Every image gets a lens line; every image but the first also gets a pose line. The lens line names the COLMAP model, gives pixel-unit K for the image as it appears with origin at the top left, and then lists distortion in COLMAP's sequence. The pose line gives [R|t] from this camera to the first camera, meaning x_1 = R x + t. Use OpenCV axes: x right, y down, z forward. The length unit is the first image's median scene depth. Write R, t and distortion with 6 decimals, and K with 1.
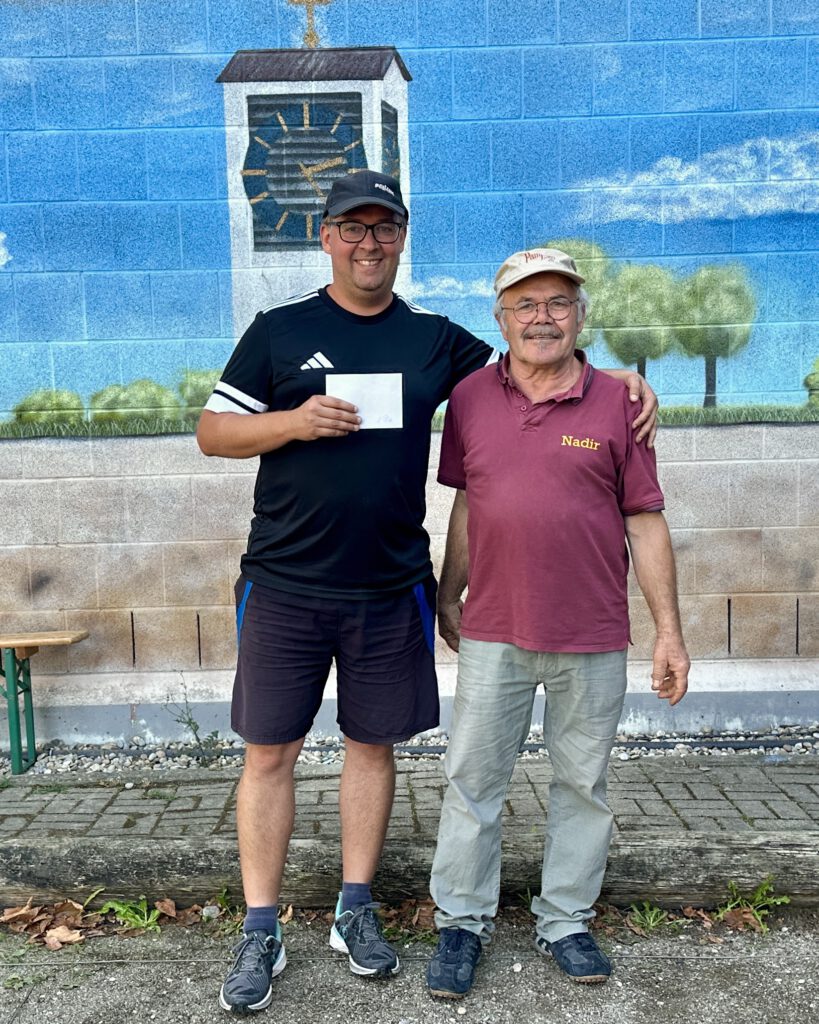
lens RADIAL K [[1398.8, 0, 365.4], [0, 1398.8, 524.7], [0, 0, 1]] dist [0.205805, -0.443375]
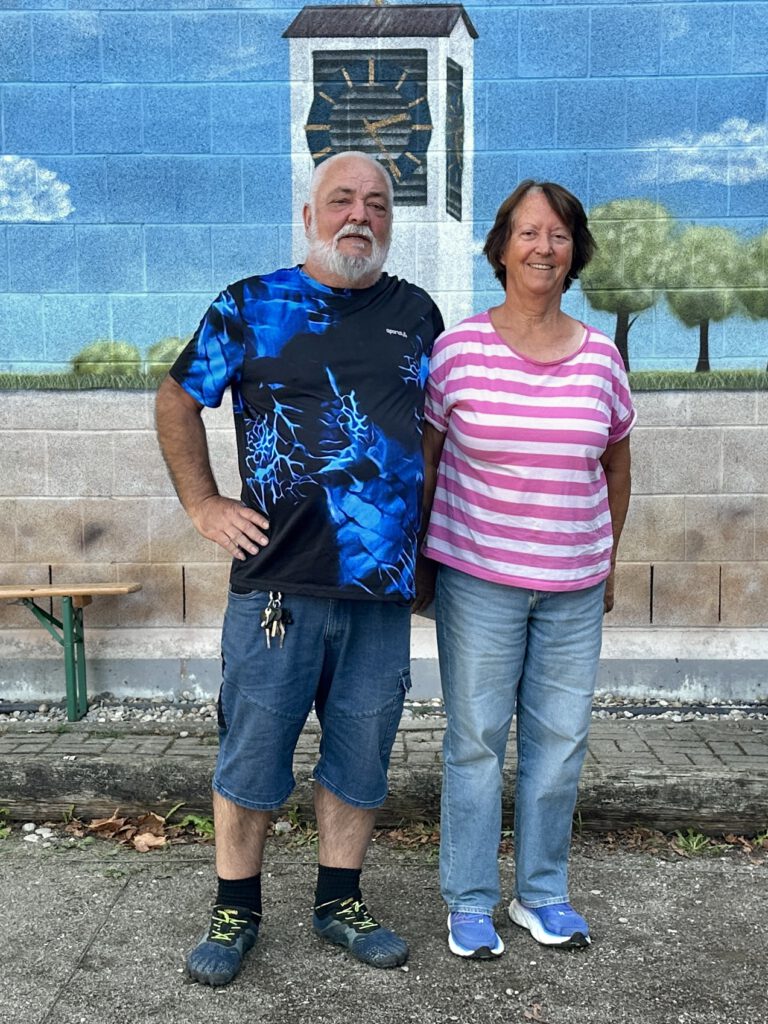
lens RADIAL K [[1671.5, 0, 354.1], [0, 1671.5, 508.7], [0, 0, 1]] dist [0.153269, -0.118915]
pose [[0.999580, 0.020730, -0.020239, -0.023371], [-0.020805, 0.999778, -0.003463, 0.023802], [0.020162, 0.003882, 0.999789, -0.187424]]
